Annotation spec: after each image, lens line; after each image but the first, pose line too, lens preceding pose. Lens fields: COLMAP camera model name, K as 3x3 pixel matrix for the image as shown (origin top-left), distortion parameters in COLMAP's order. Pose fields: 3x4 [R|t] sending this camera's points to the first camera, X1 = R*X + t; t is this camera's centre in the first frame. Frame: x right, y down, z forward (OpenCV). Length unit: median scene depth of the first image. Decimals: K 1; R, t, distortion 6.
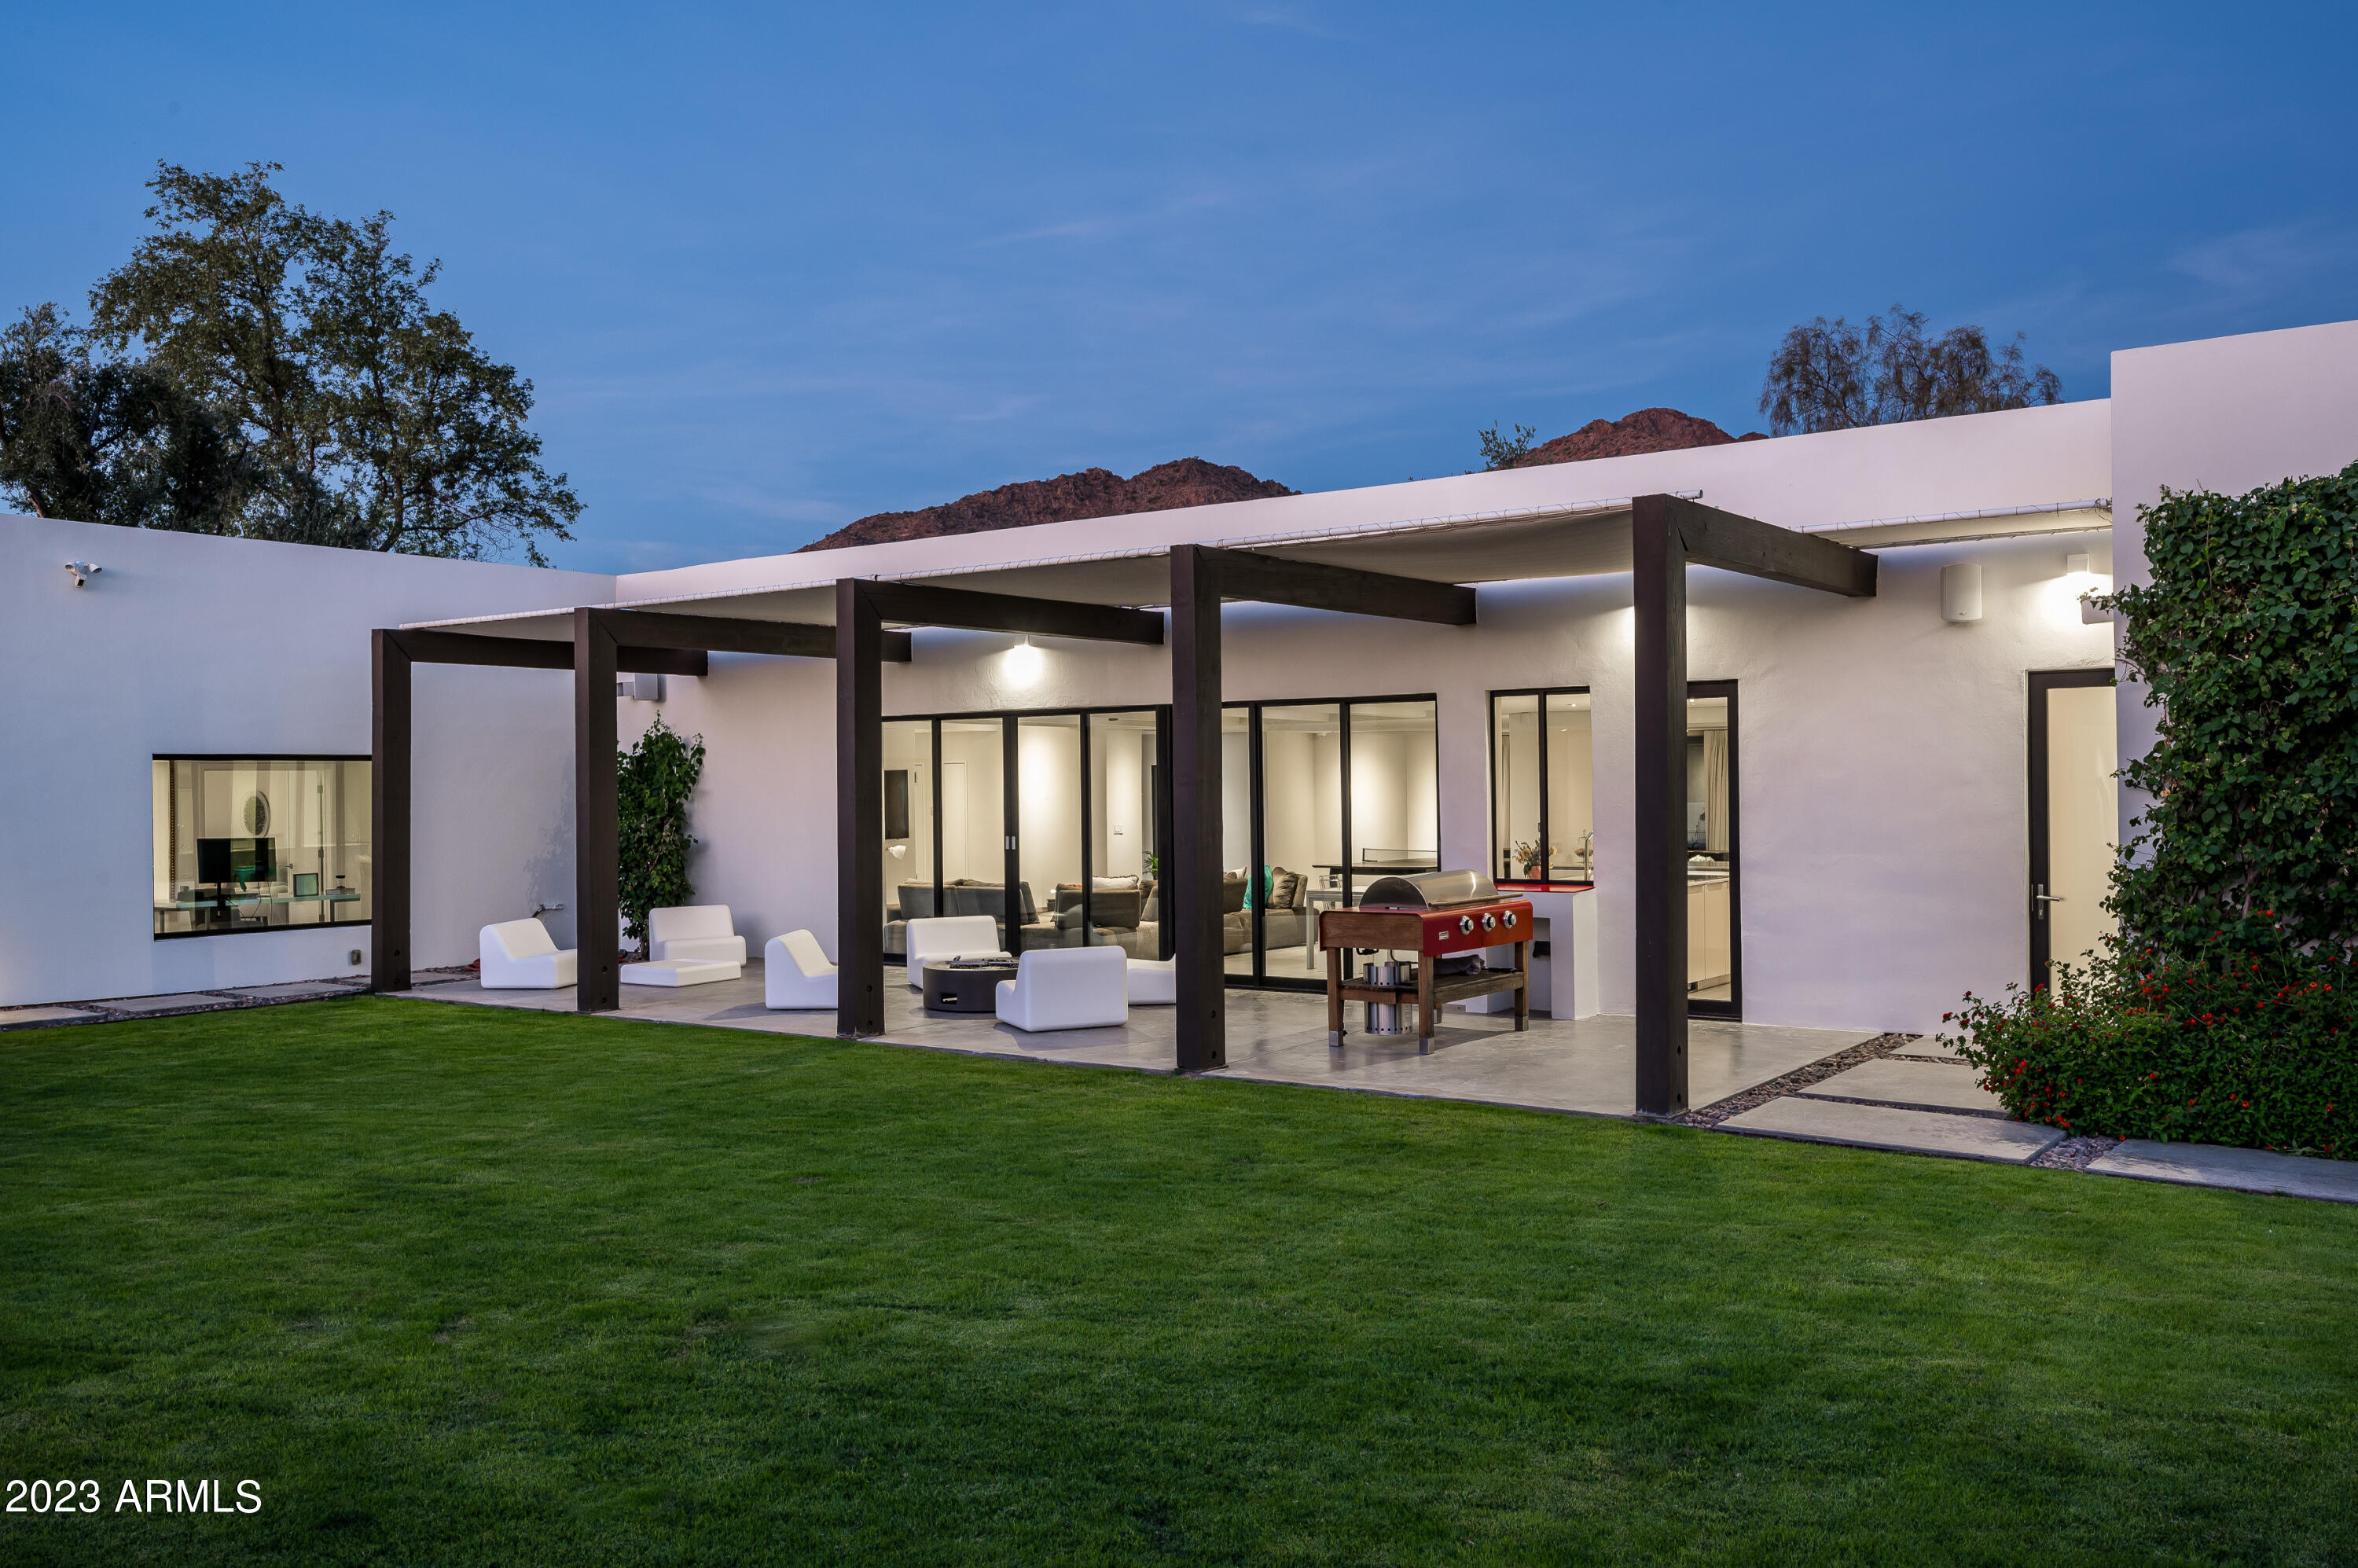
lens RADIAL K [[1918.3, 0, 1179.0], [0, 1918.3, 784.0], [0, 0, 1]] dist [-0.001076, -0.006359]
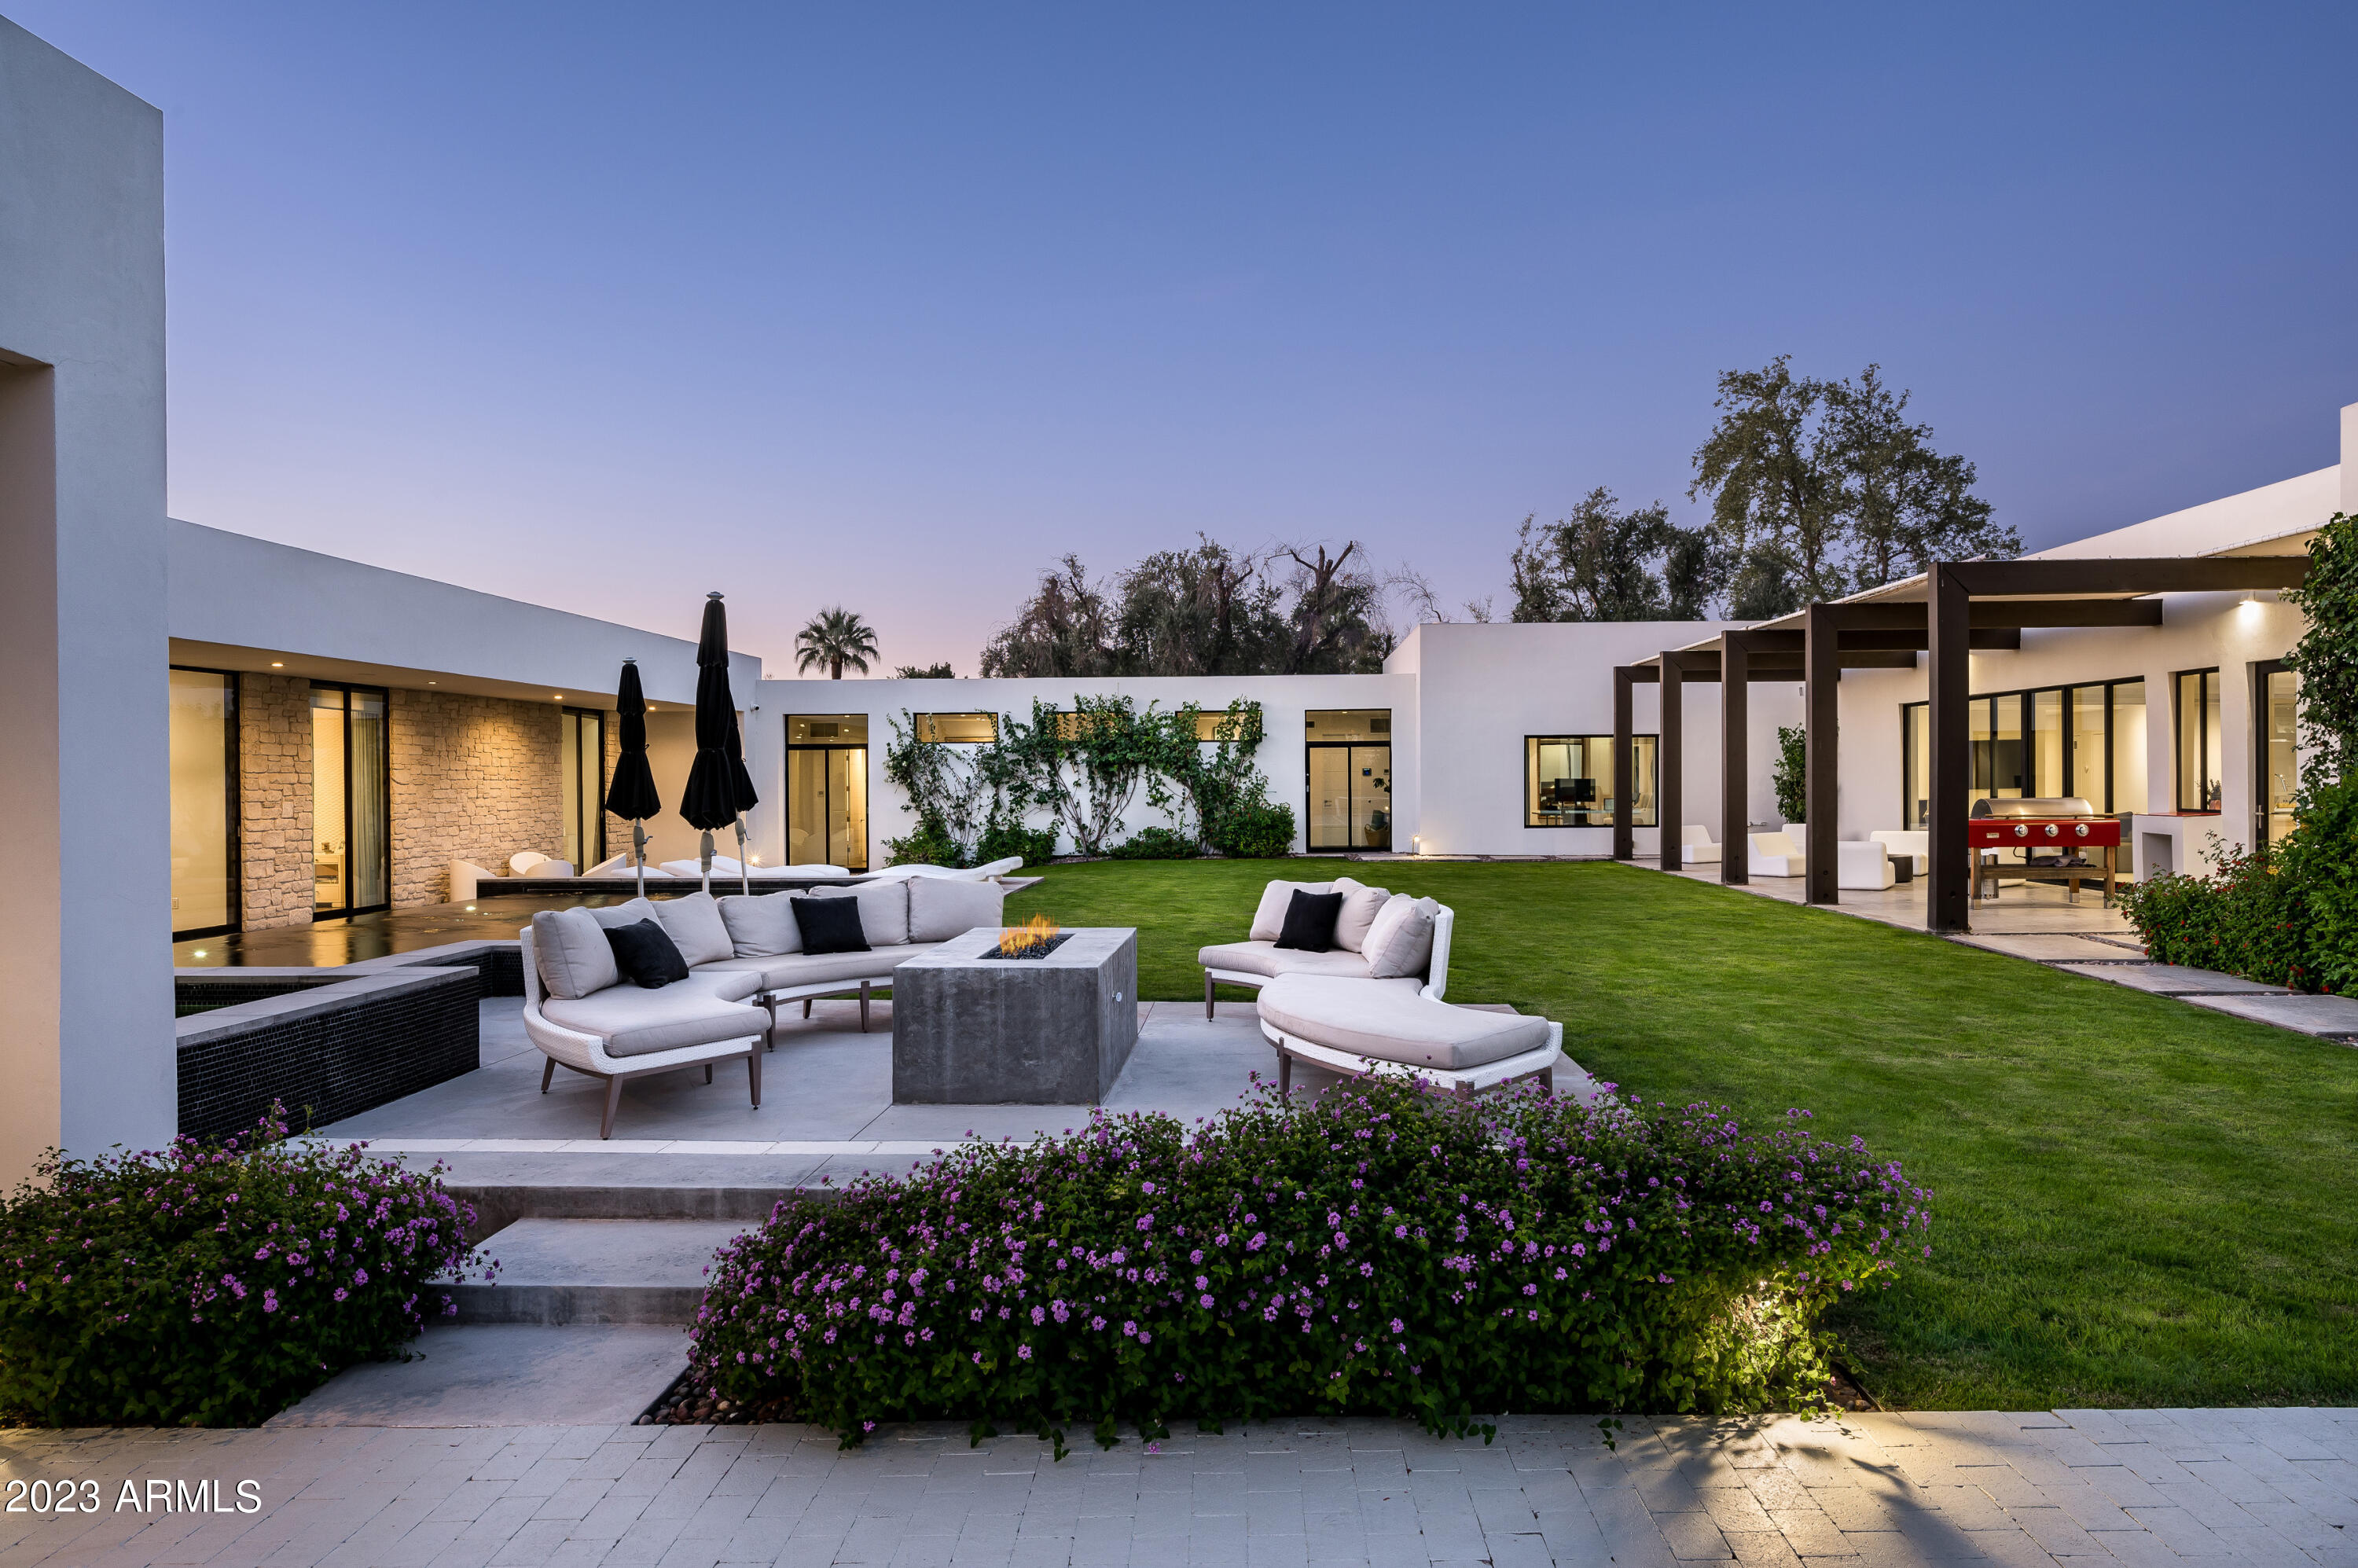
lens RADIAL K [[1503.7, 0, 1179.0], [0, 1503.7, 784.0], [0, 0, 1]] dist [-0.004066, -0.000814]
pose [[0.549361, 0.010399, -0.835520, 0.269338], [-0.000154, 0.999924, 0.012344, 0.007433], [0.835585, -0.006653, 0.549321, -0.077183]]
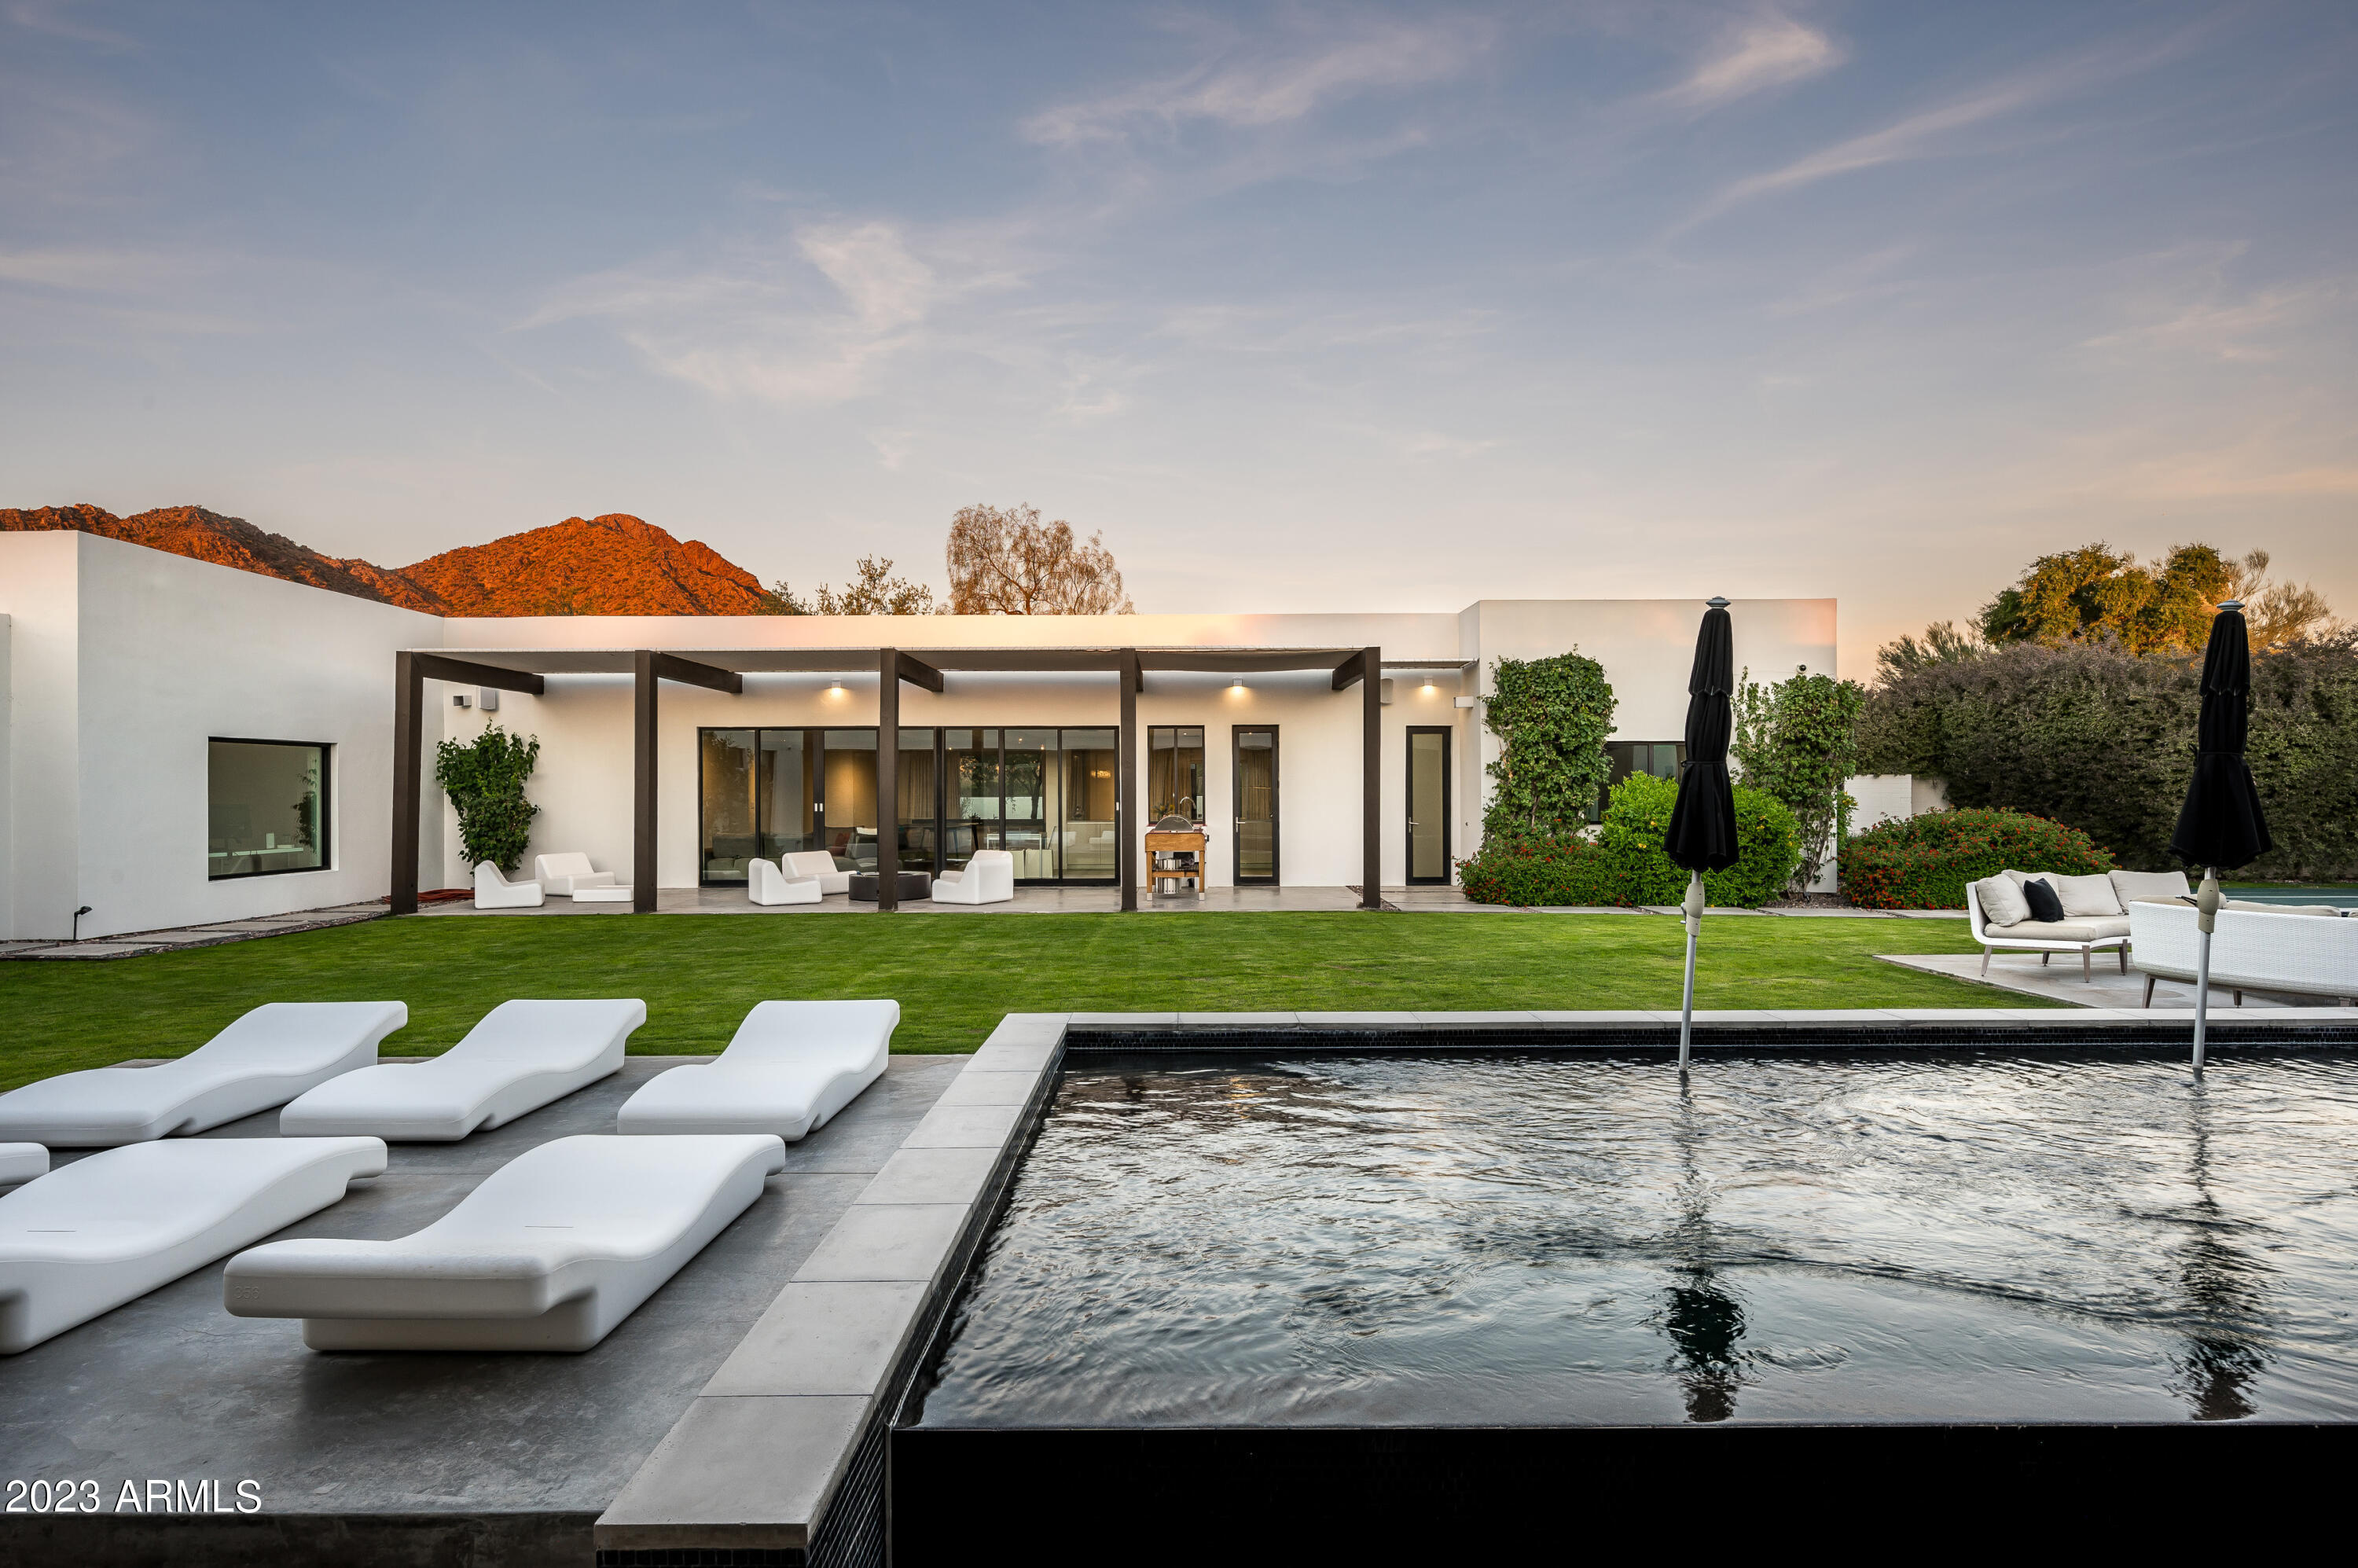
lens RADIAL K [[1387.3, 0, 1146.1], [0, 1387.3, 829.0], [0, 0, 1]] dist [0.030381, -0.025571]
pose [[0.819026, -0.007035, 0.573713, -0.260268], [-0.005818, 0.999772, 0.020565, 0.010707], [-0.573726, -0.020181, 0.818798, -0.066941]]
